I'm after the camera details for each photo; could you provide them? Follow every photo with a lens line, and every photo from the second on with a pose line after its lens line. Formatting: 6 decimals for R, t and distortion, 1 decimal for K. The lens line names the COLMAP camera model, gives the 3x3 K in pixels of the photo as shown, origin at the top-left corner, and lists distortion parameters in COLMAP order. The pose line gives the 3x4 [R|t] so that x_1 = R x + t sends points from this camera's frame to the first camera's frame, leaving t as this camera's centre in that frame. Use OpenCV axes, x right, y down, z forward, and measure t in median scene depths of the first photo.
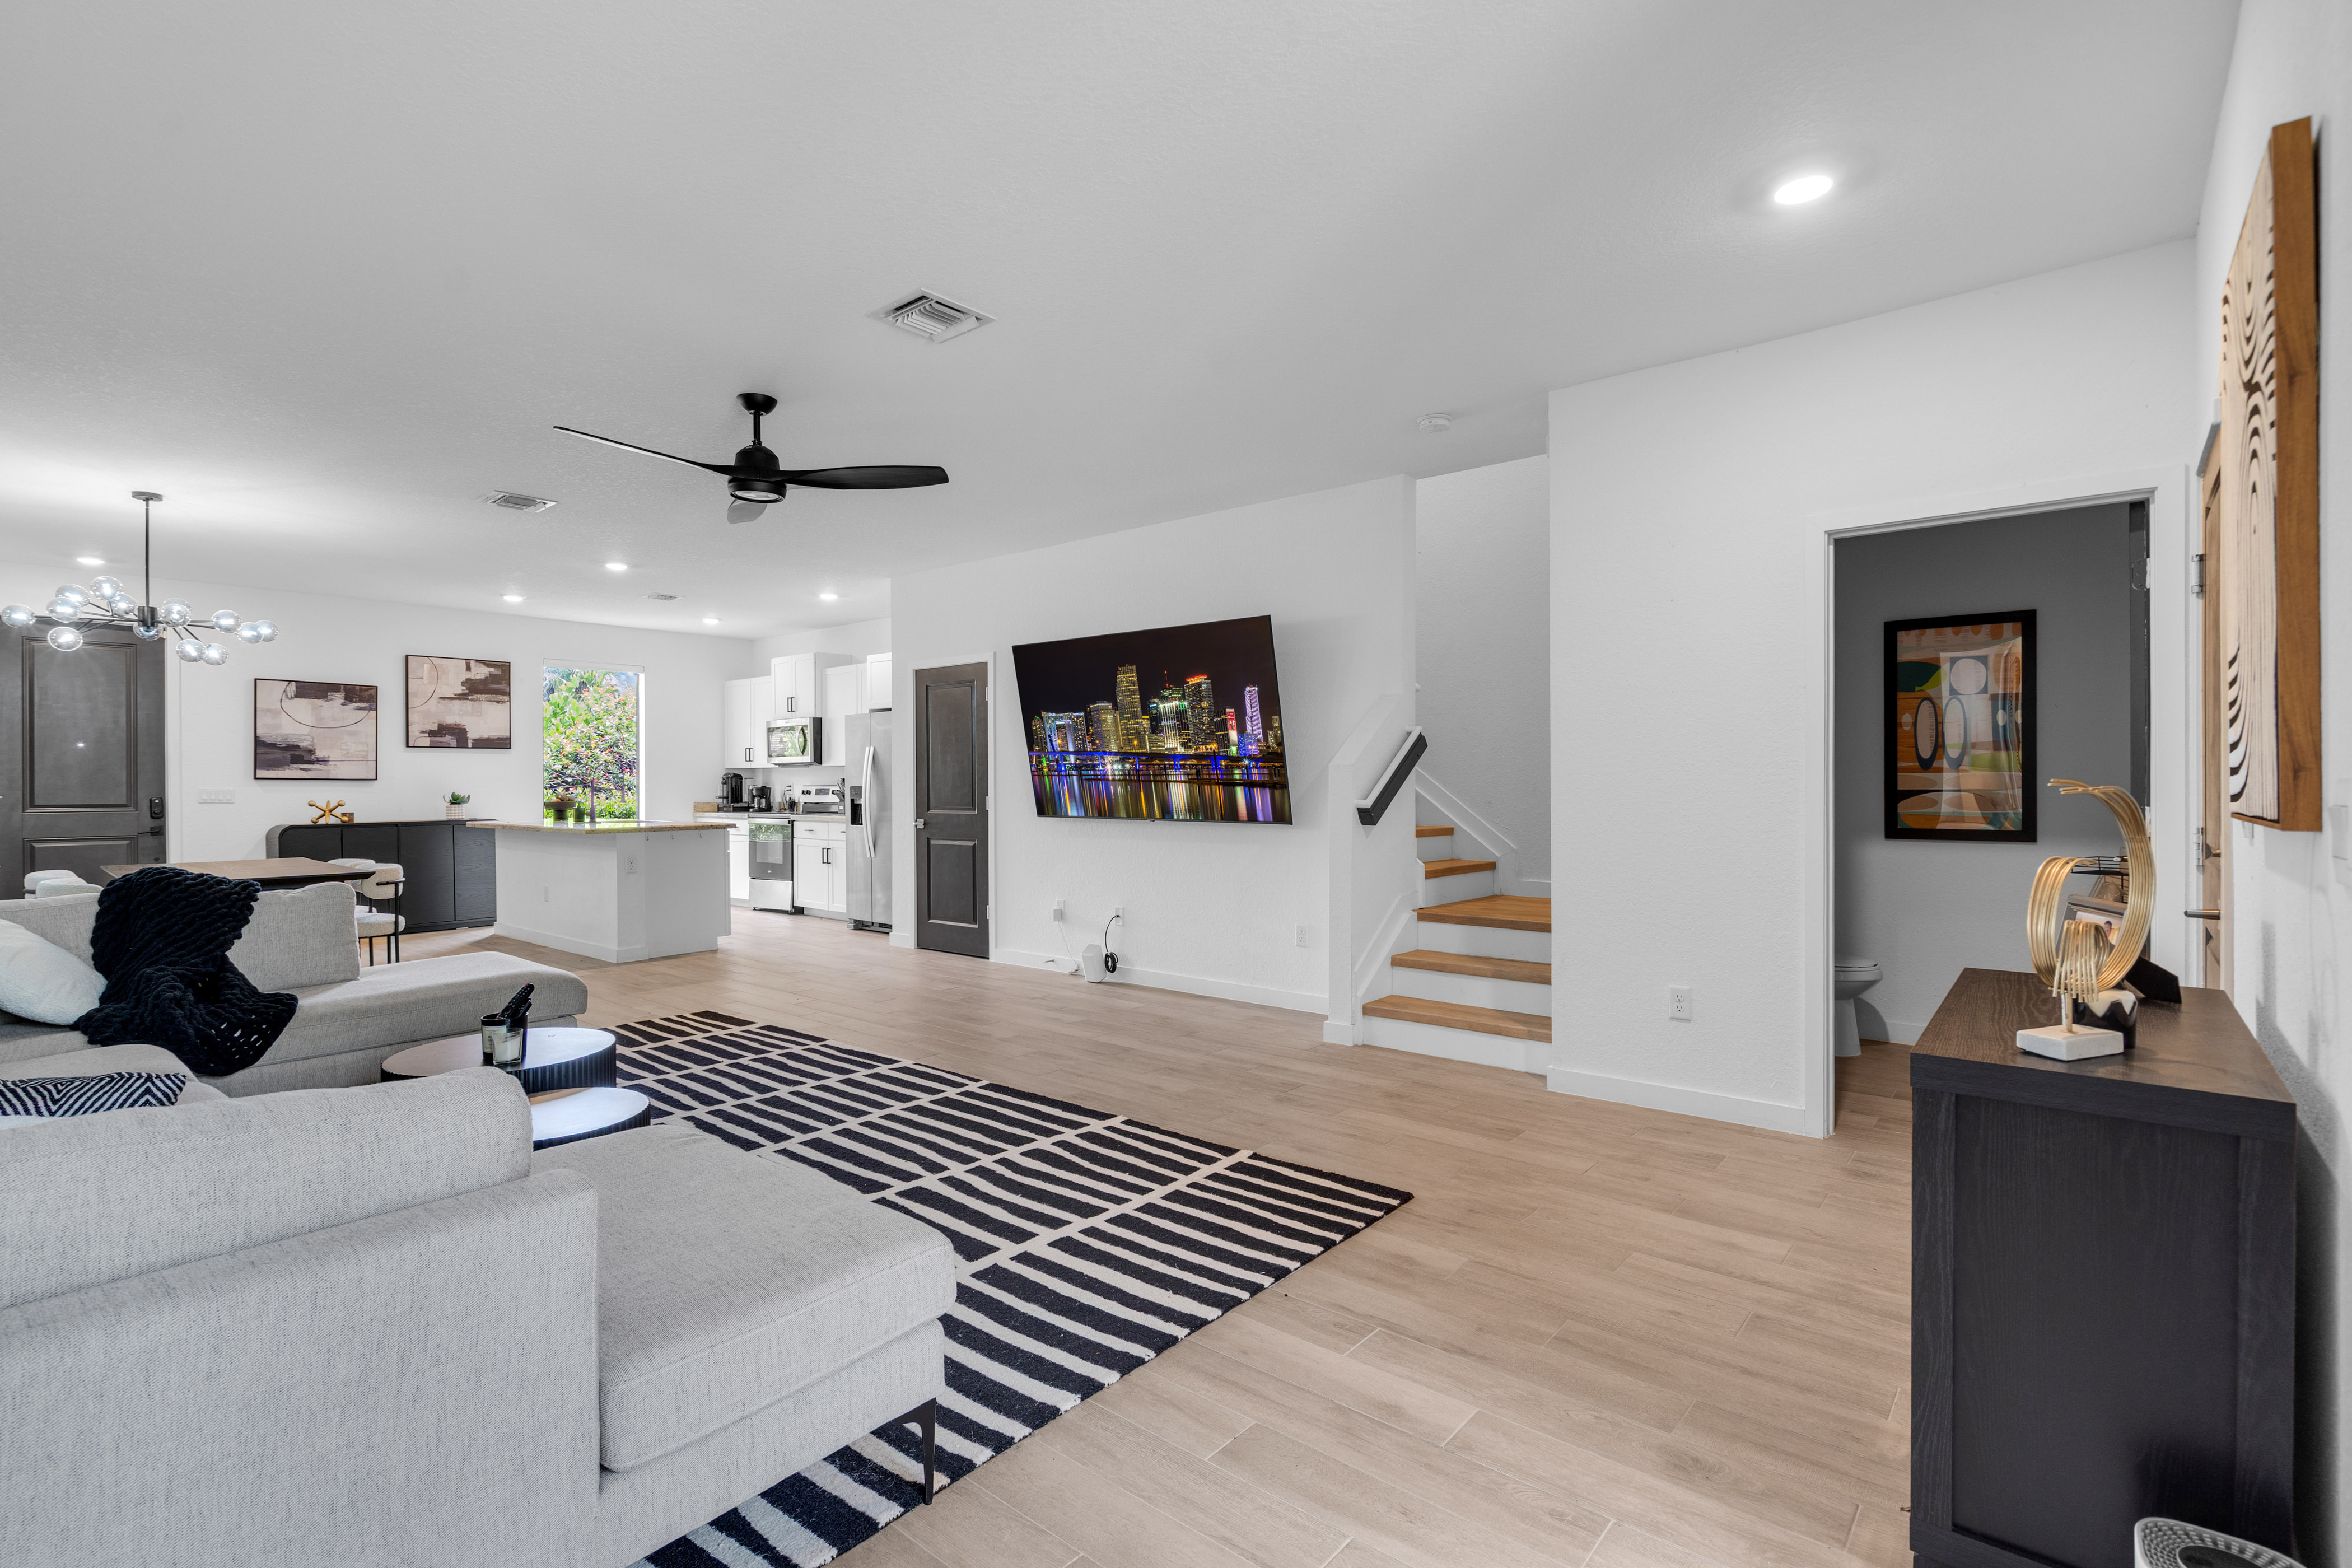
lens RADIAL K [[1079.9, 0, 1190.8], [0, 1079.9, 786.3], [0, 0, 1]] dist [-0.000504, -0.000237]
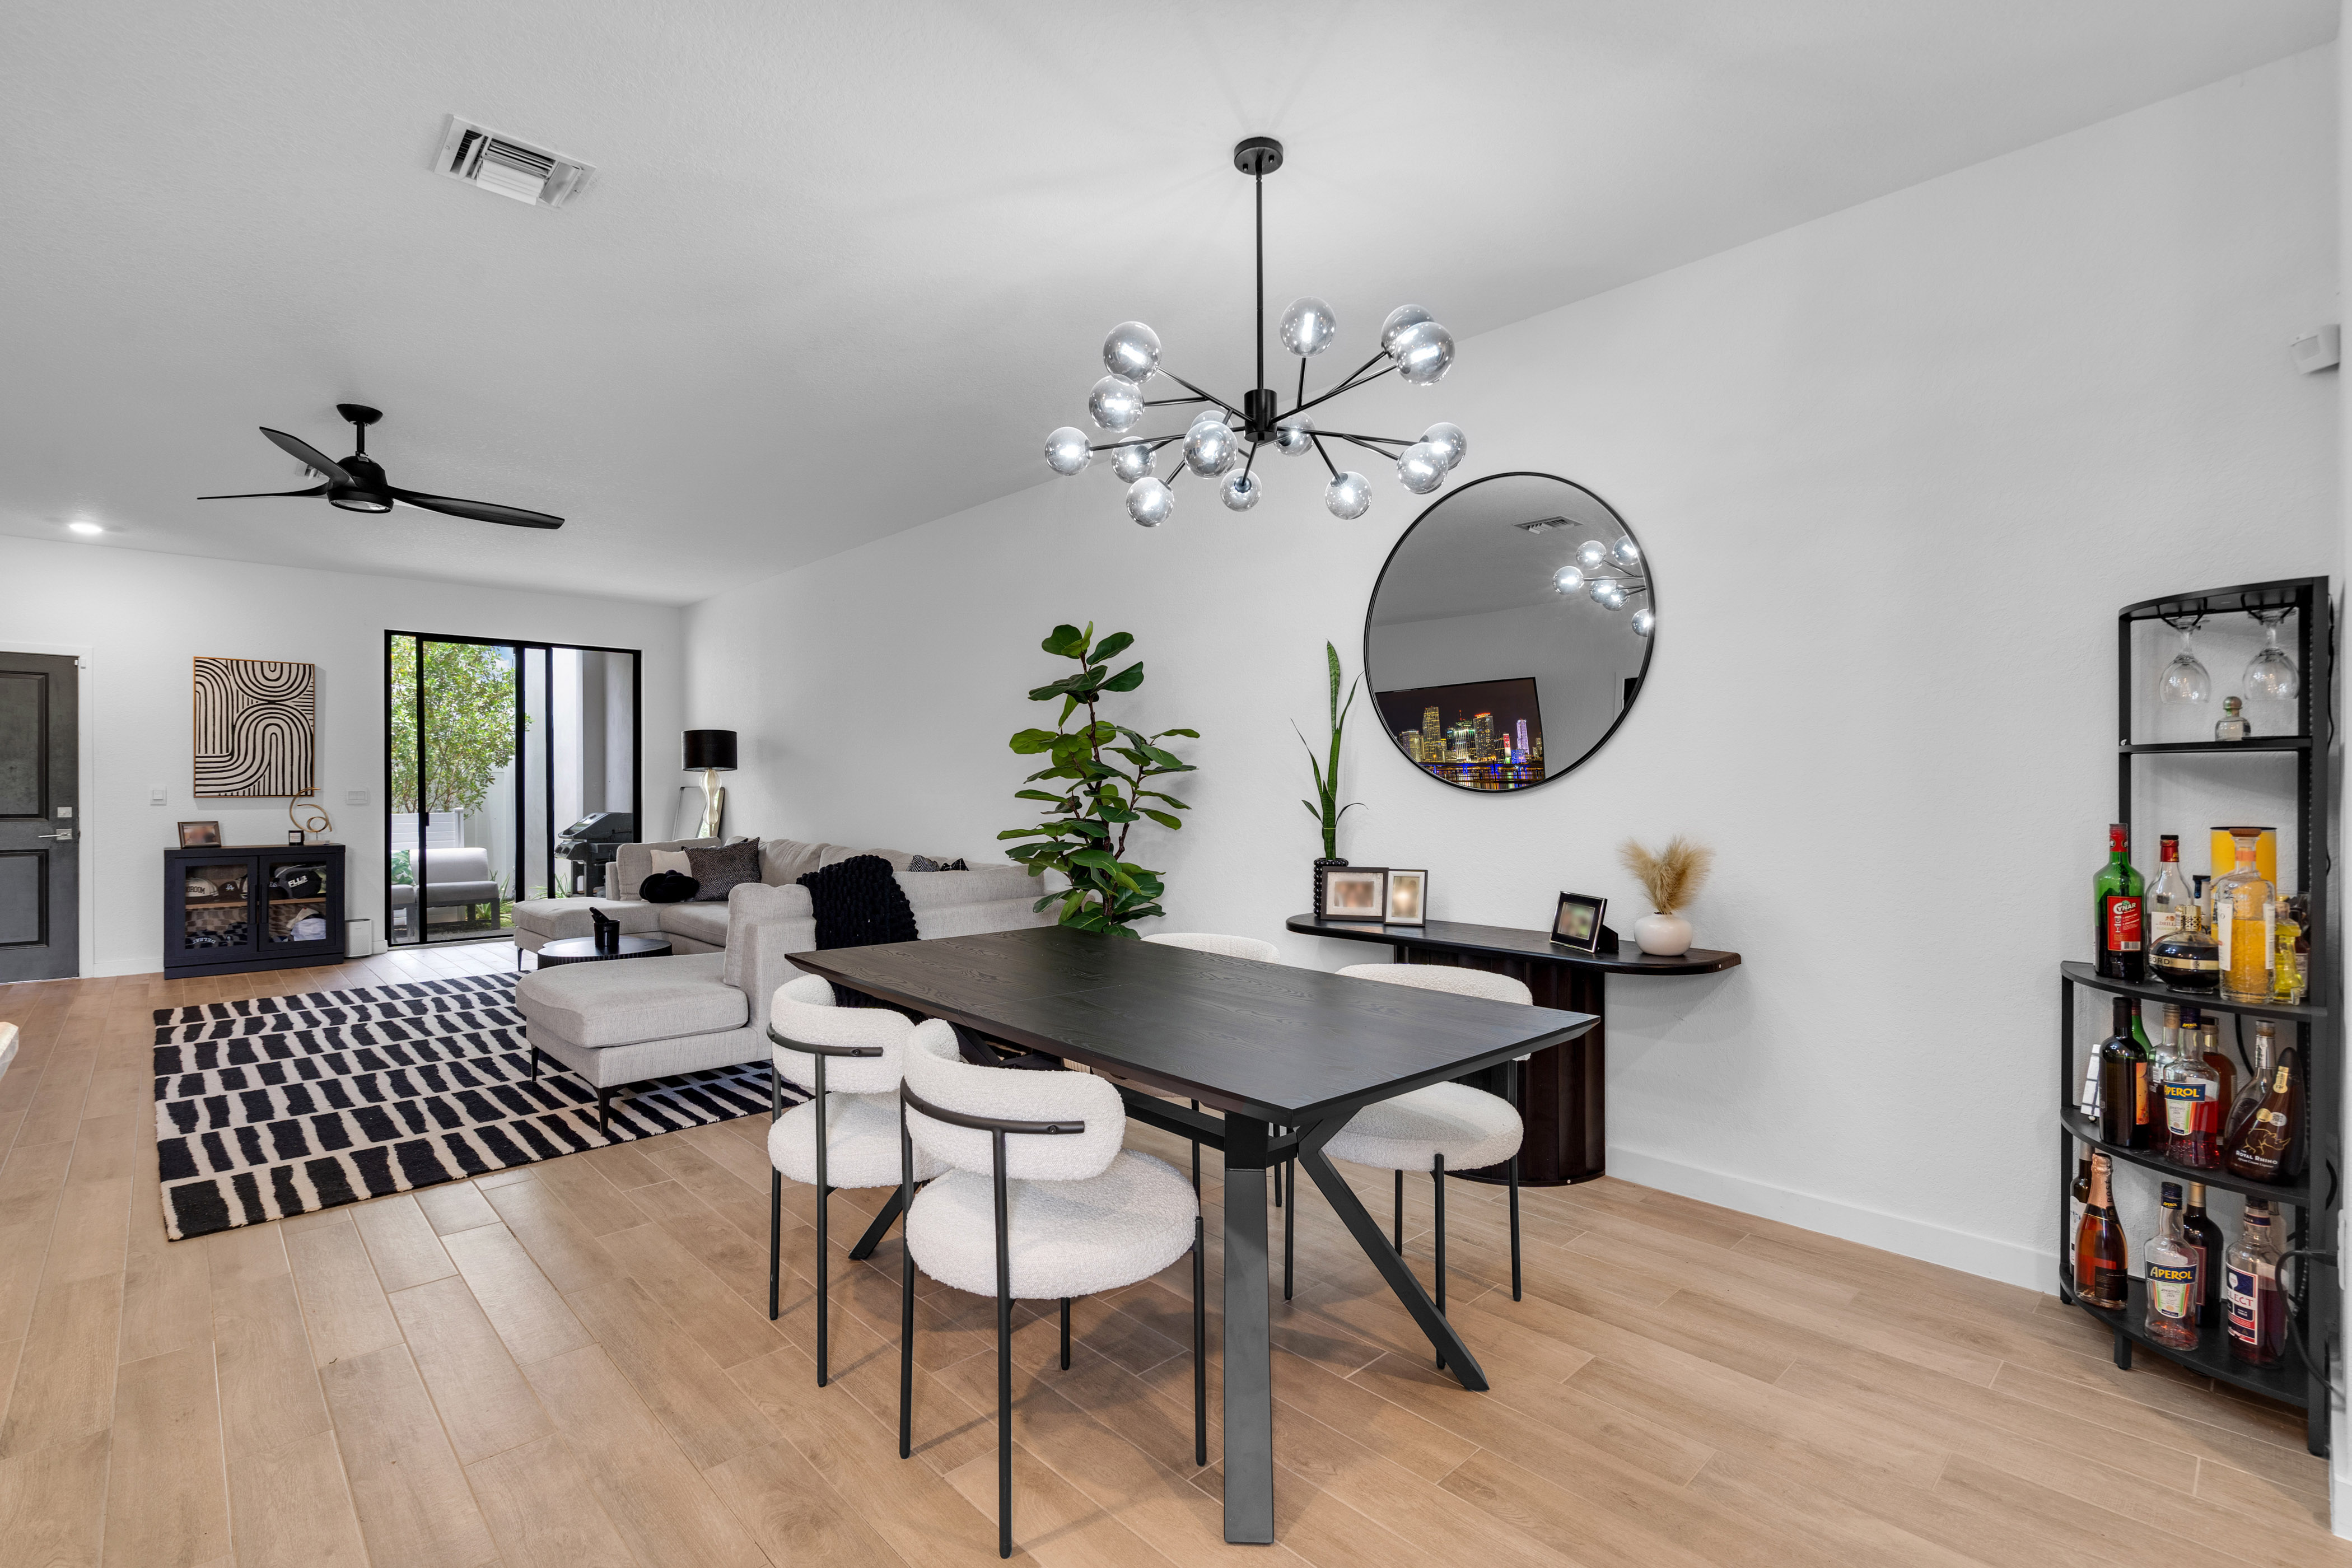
lens RADIAL K [[1067.5, 0, 1174.0], [0, 1067.5, 794.9], [0, 0, 1]] dist [-0.002315, 0.000842]
pose [[-0.992062, 0.002027, 0.125735, -0.863508], [0.003287, 0.999946, 0.009819, -0.001073], [-0.125709, 0.010154, -0.992015, 1.275791]]
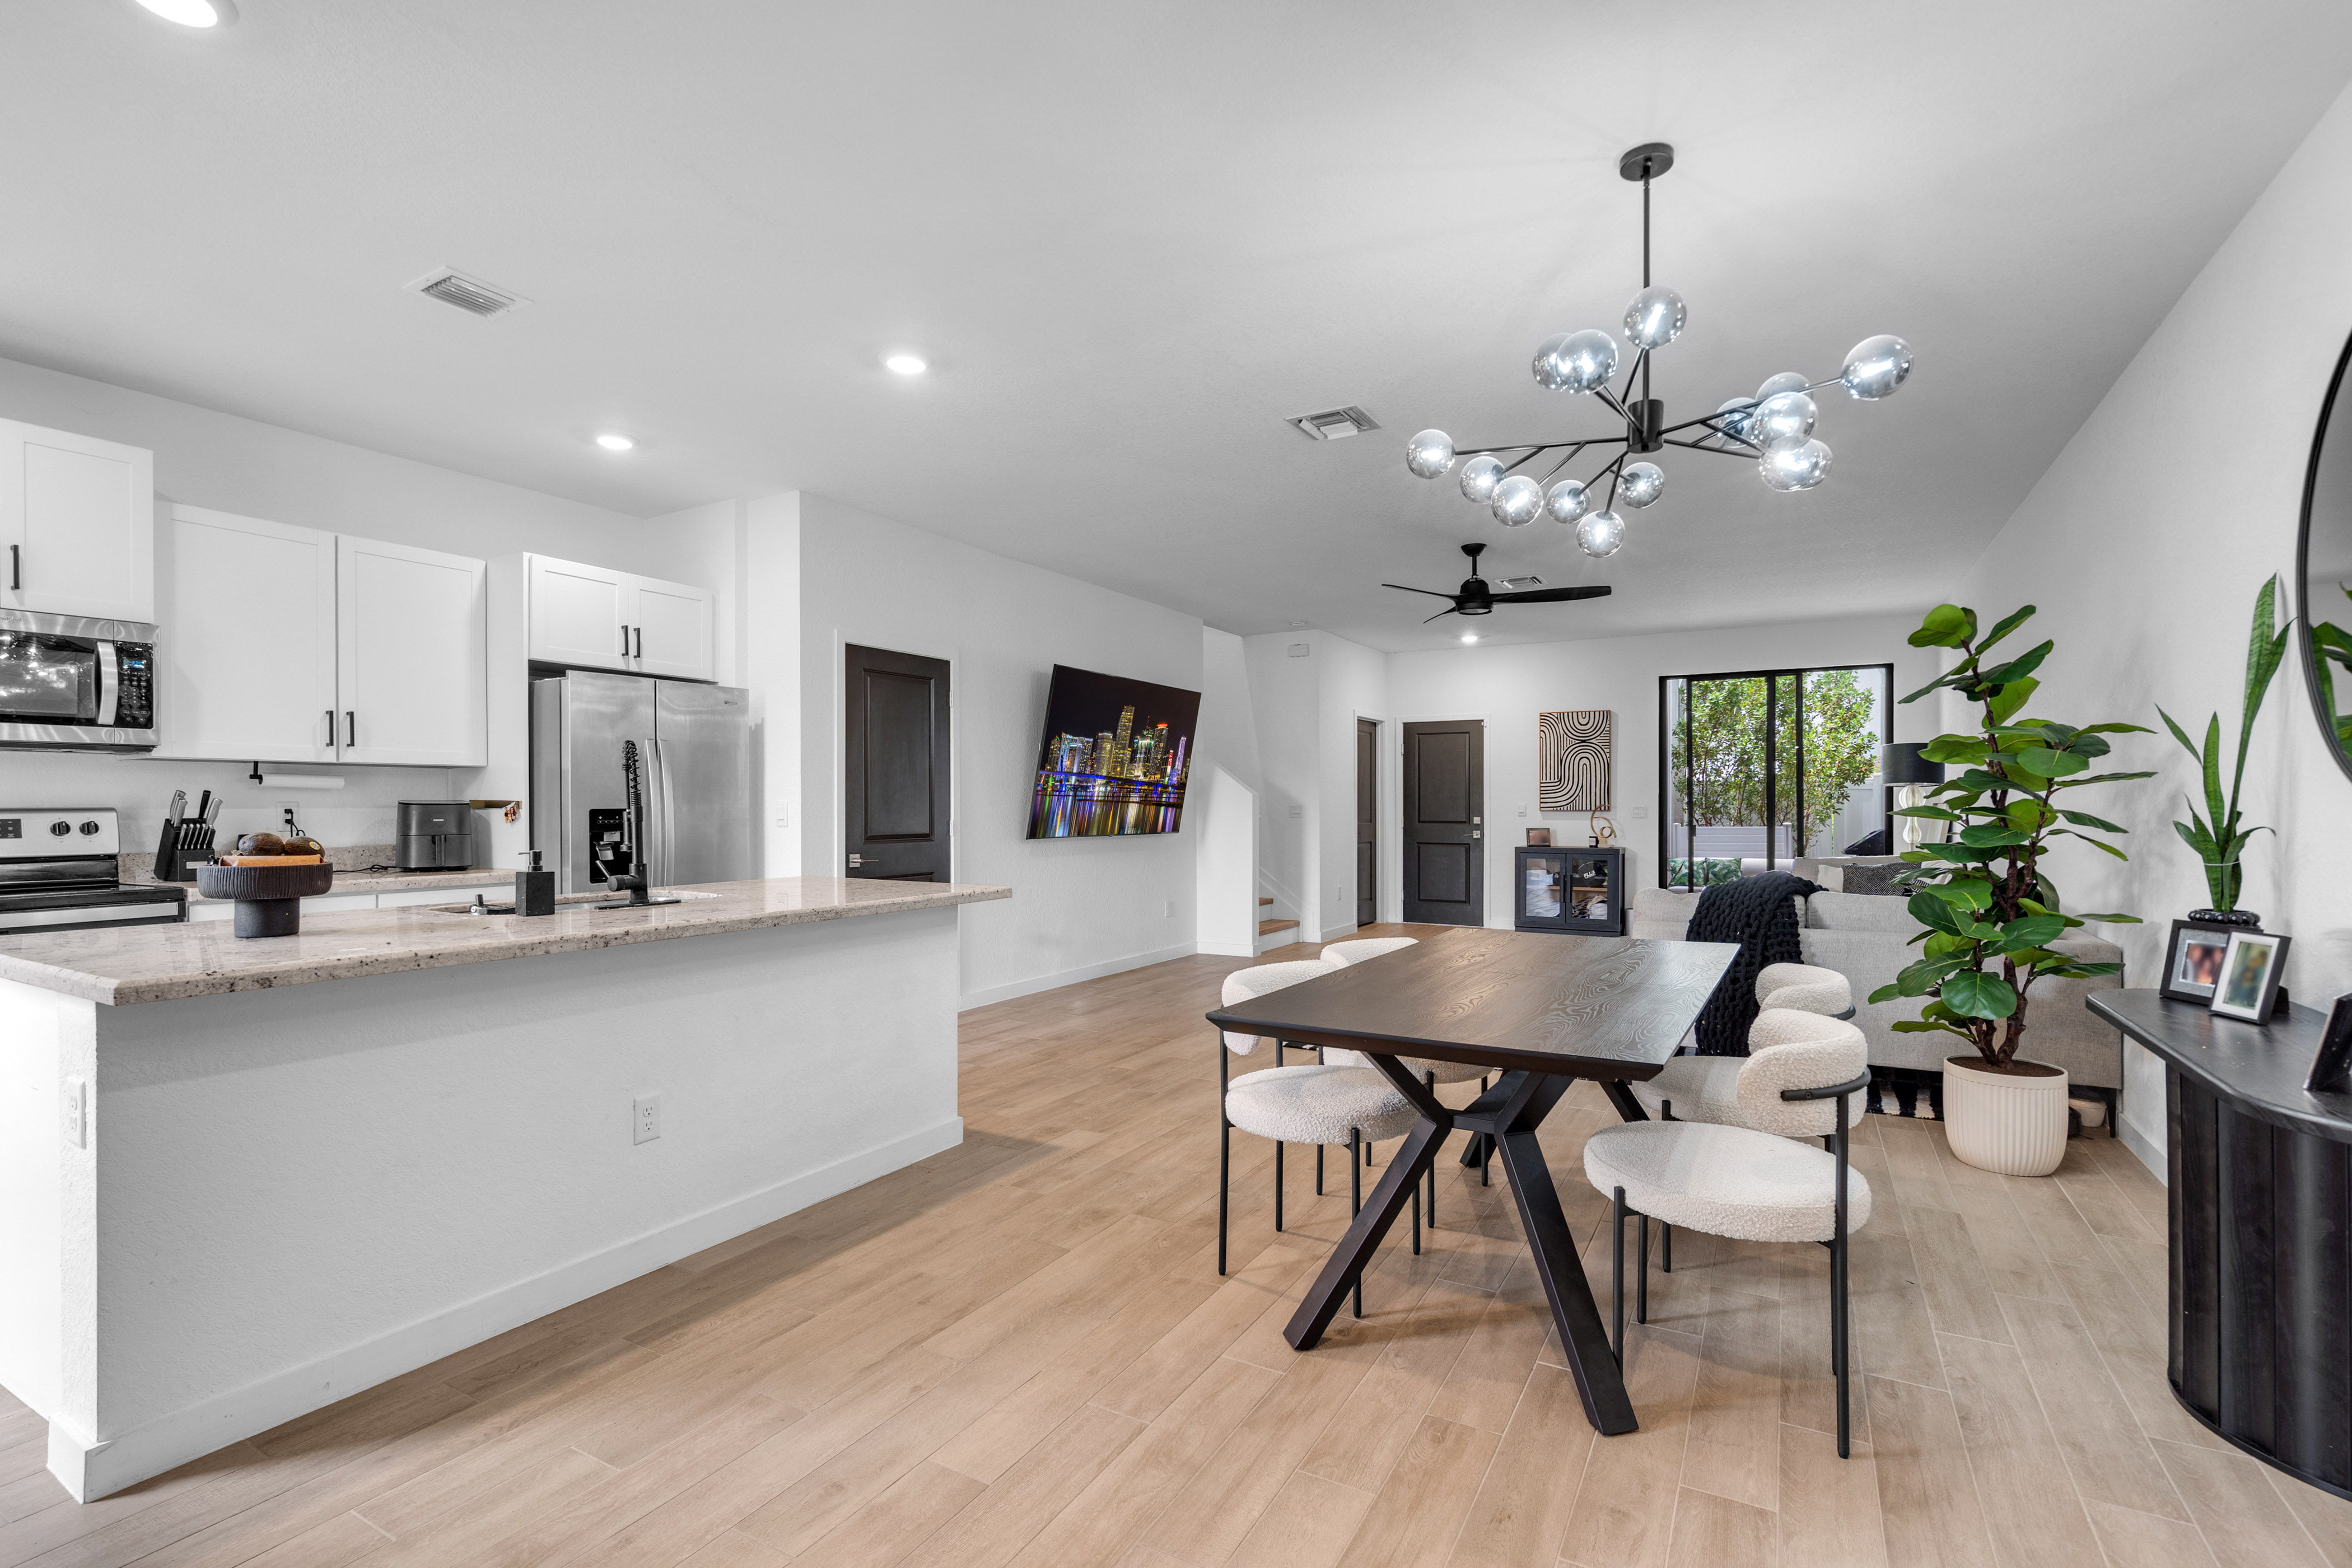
lens RADIAL K [[1089.6, 0, 1178.3], [0, 1089.6, 797.2], [0, 0, 1]] dist [-0.002383, 0.000036]
pose [[-0.176152, 0.009651, 0.984316, -1.210952], [0.003633, 0.999952, -0.009154, 0.001230], [-0.984356, 0.001964, -0.176178, 1.118340]]
